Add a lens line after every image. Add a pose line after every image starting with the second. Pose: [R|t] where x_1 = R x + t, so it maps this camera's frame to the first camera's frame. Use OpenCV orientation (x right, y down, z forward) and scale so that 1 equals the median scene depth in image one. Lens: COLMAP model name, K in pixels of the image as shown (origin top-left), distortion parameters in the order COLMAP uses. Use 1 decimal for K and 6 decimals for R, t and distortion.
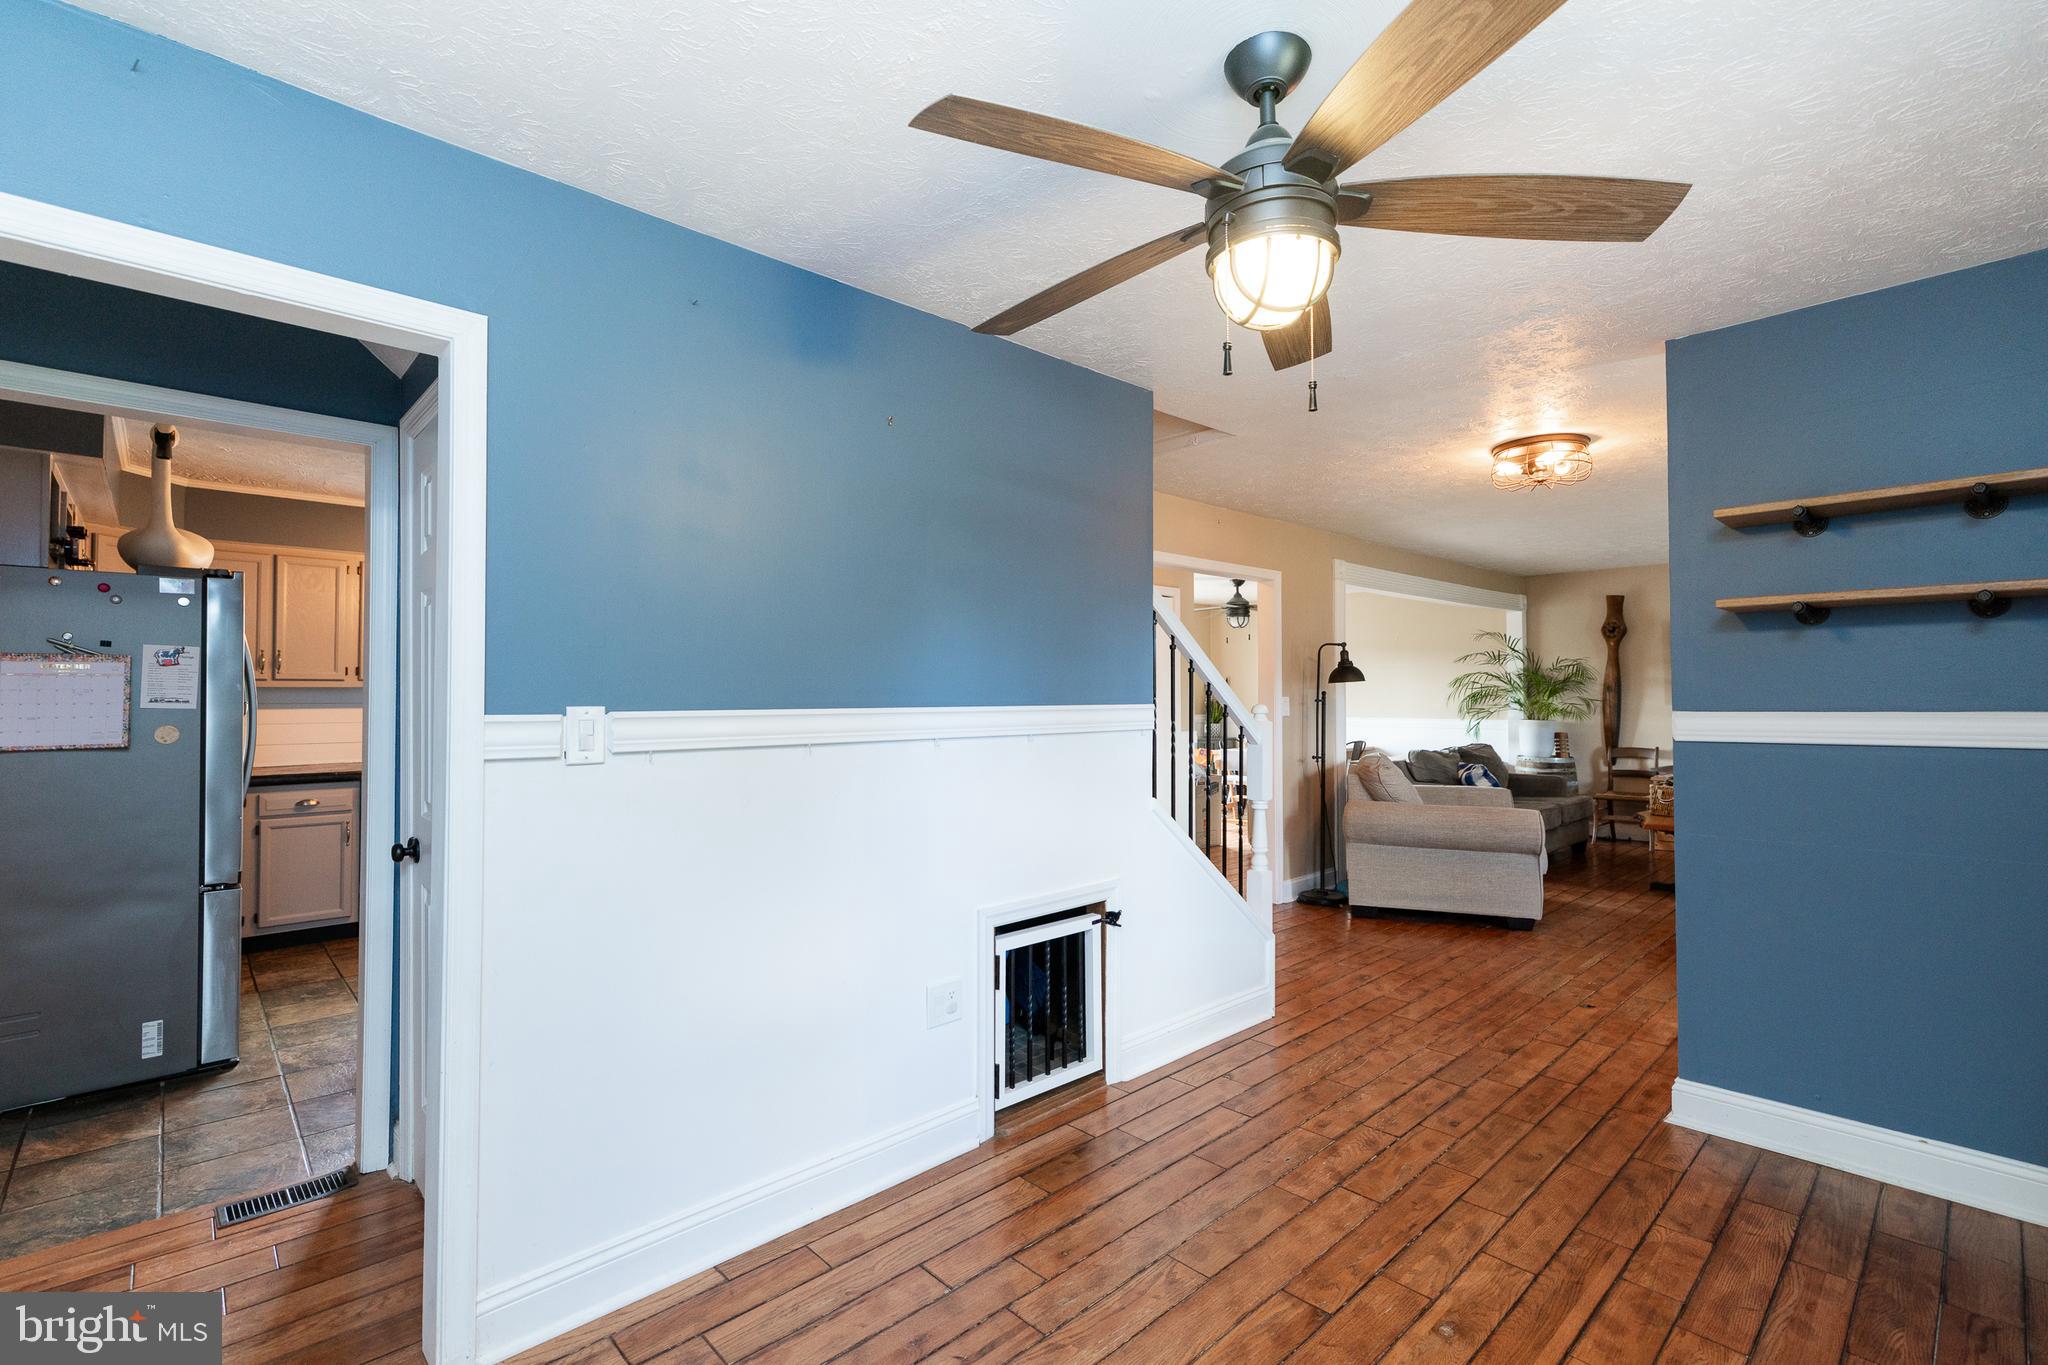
lens RADIAL K [[917.3, 0, 1008.9], [0, 917.3, 681.6], [0, 0, 1]] dist [-0.000603, 0.000821]
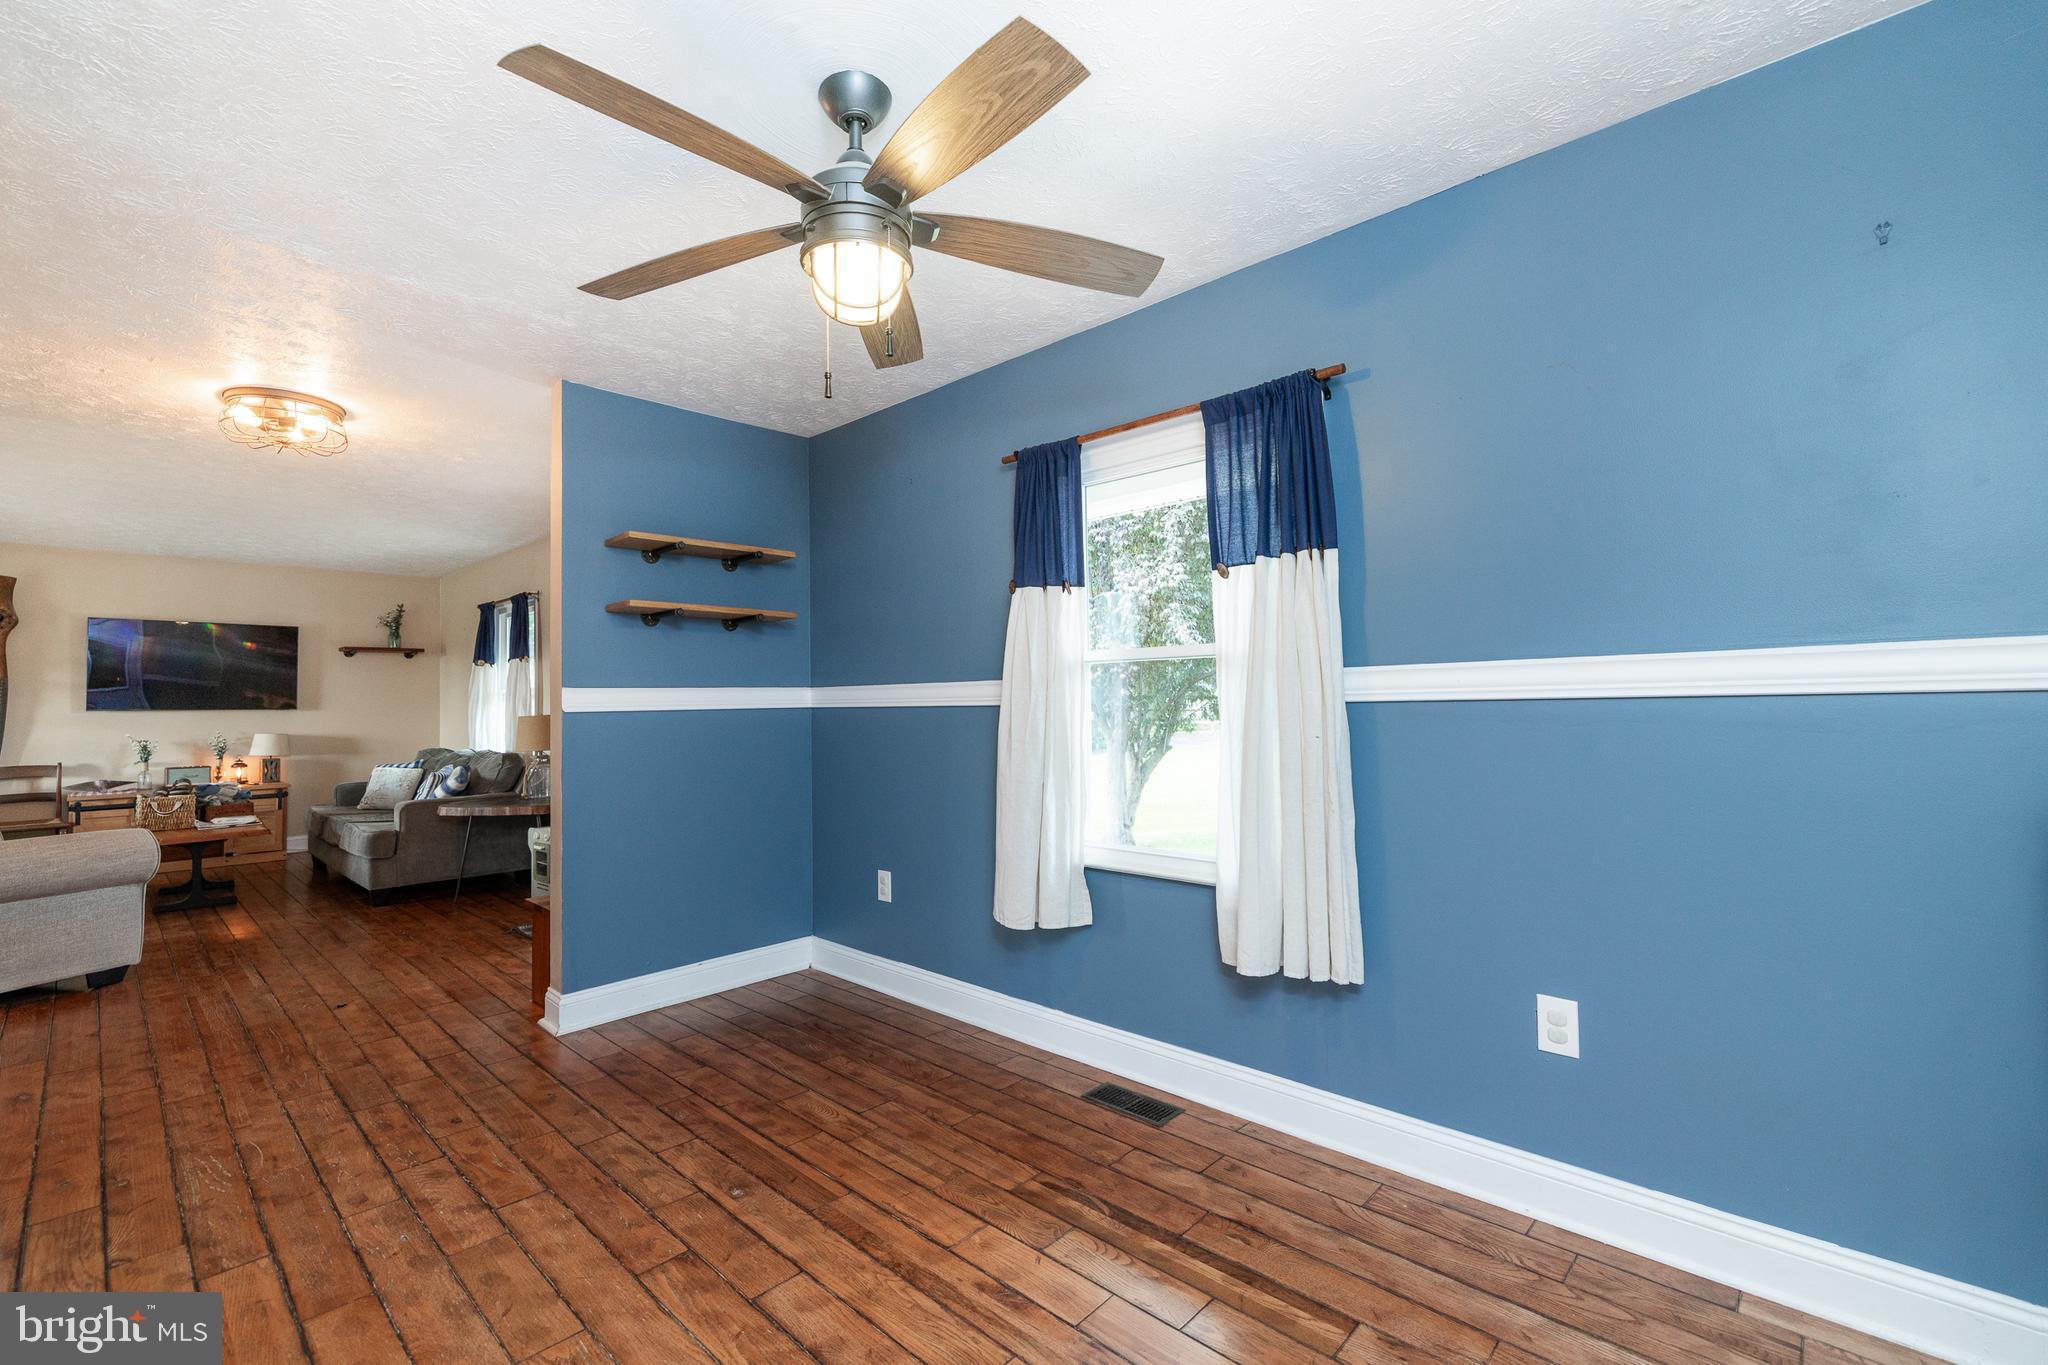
lens RADIAL K [[880.8, 0, 1027.1], [0, 880.8, 678.2], [0, 0, 1]] dist [-0.000420, -0.000213]
pose [[-0.075241, 0.034810, 0.996558, -0.330240], [0.000050, 0.999391, -0.034905, 0.043253], [-0.997165, -0.002577, -0.075197, 0.342355]]
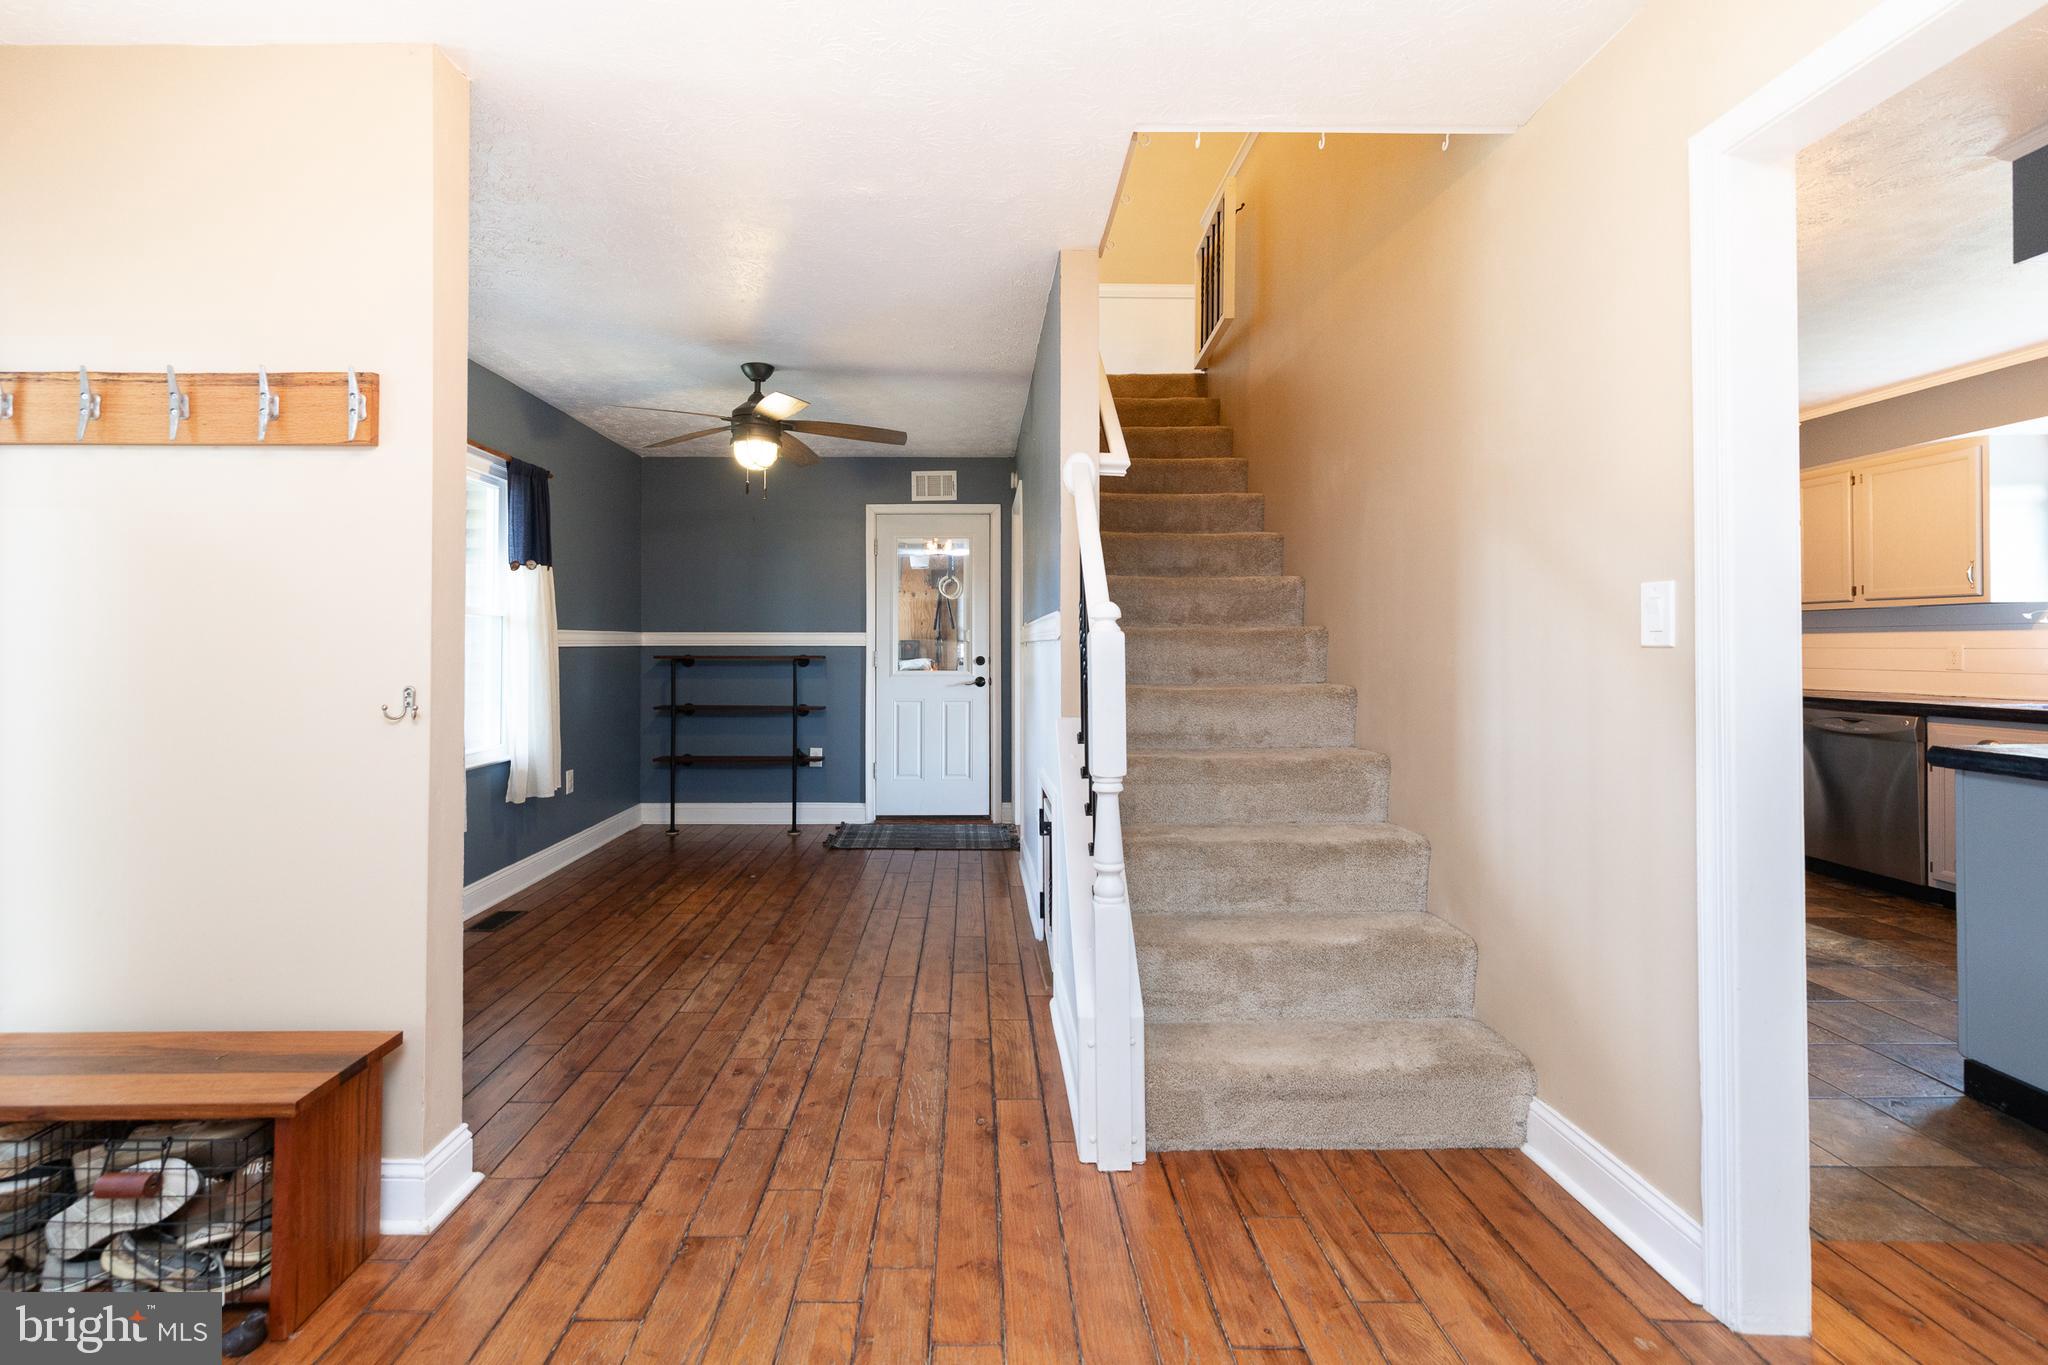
lens RADIAL K [[910.0, 0, 984.5], [0, 910.0, 643.5], [0, 0, 1]] dist [0.000186, 0.000820]
pose [[-0.664849, 0.000443, -0.746978, 0.694042], [0.010667, 0.999903, -0.008901, 0.052484], [0.746902, -0.013886, -0.664789, 1.246728]]
